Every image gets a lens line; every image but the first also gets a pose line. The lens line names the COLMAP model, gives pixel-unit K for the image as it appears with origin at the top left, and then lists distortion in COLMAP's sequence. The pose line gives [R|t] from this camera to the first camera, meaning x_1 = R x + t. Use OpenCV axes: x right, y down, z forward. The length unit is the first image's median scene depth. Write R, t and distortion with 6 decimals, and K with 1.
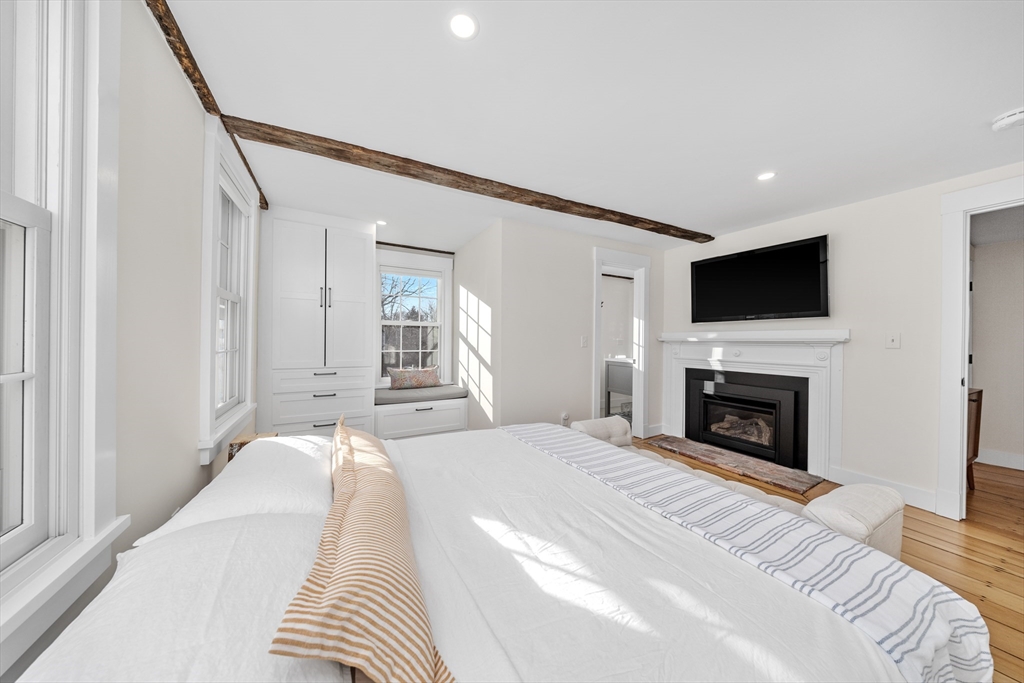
lens RADIAL K [[320.9, 0, 507.5], [0, 320.9, 348.8], [0, 0, 1]] dist [0.015668, 0.000115]
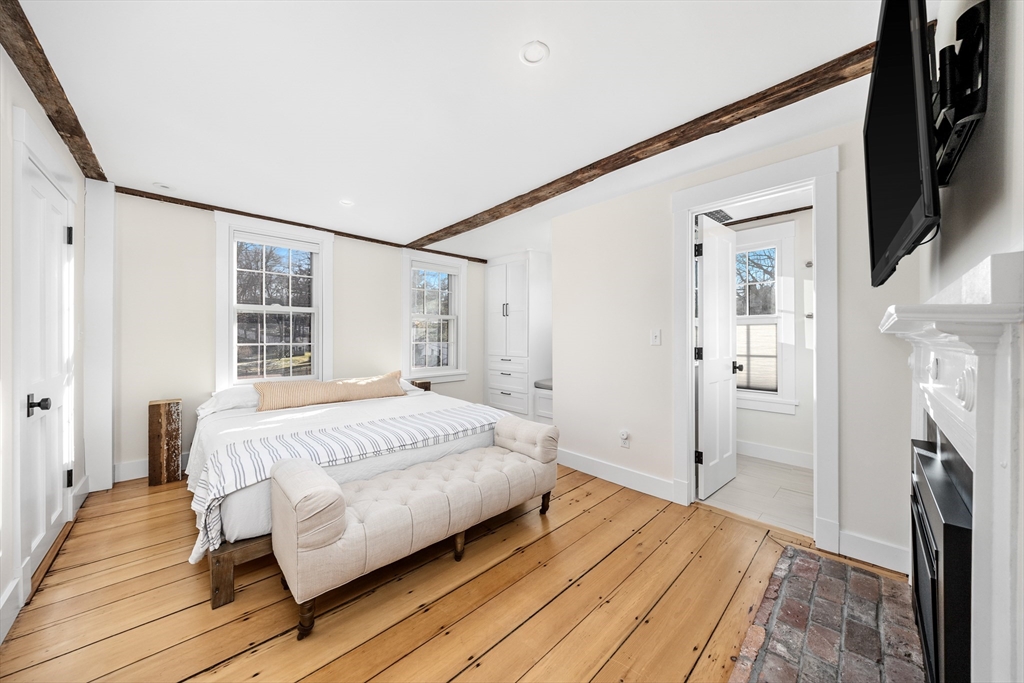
lens RADIAL K [[345.1, 0, 506.9], [0, 345.1, 337.0], [0, 0, 1]] dist [-0.007134, -0.000789]
pose [[0.278691, 0.002858, -0.960377, 1.030557], [0.011738, 0.999911, 0.006382, -0.039586], [0.960309, -0.013051, 0.278633, 0.587901]]
